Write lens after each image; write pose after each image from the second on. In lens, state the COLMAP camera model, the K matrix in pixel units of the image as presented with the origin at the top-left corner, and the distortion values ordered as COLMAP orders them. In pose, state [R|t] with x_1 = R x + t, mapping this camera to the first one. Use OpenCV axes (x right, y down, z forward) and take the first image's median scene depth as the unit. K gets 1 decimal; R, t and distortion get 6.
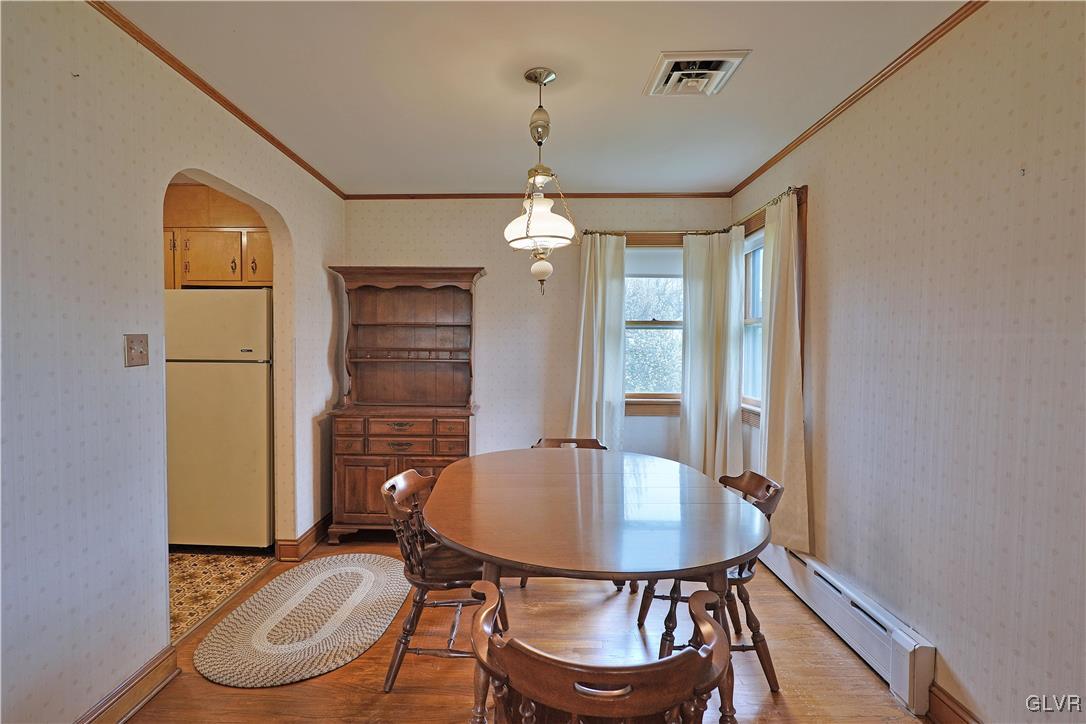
lens RADIAL K [[511.8, 0, 539.7], [0, 511.8, 362.8], [0, 0, 1]] dist [-0.003551, -0.000532]
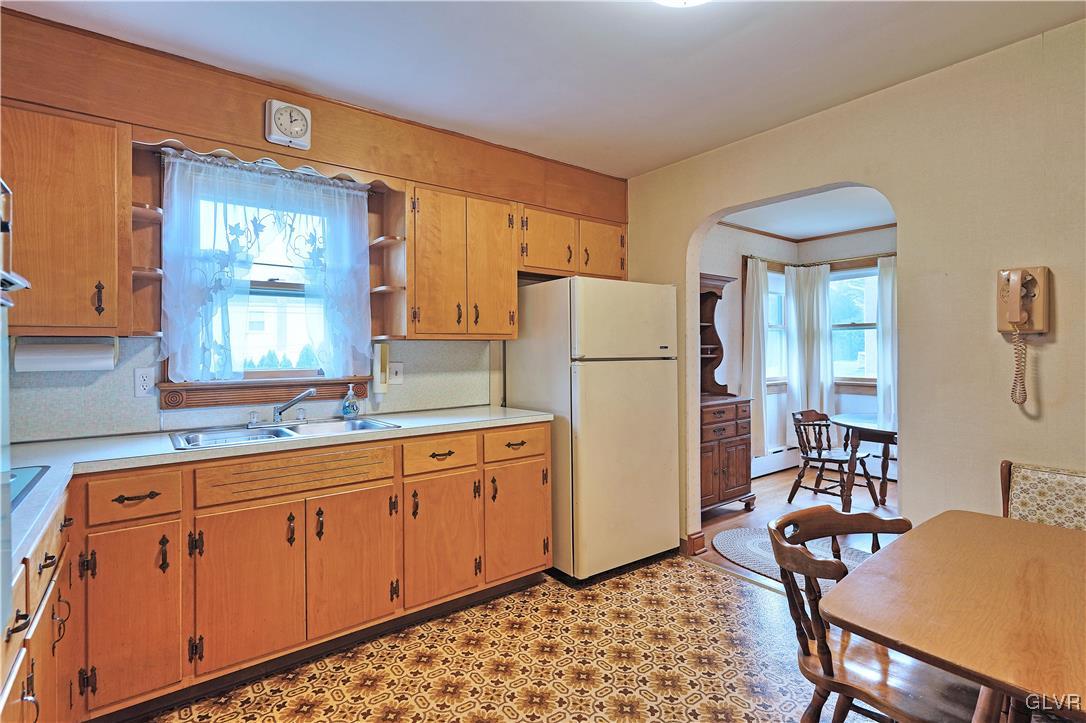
lens RADIAL K [[511.8, 0, 540.8], [0, 511.8, 355.4], [0, 0, 1]] dist [-0.003551, -0.000532]
pose [[0.779729, -0.017825, 0.625863, -1.195300], [0.037076, 0.999155, -0.017736, 0.000417], [-0.625018, 0.037034, 0.779731, 0.338343]]
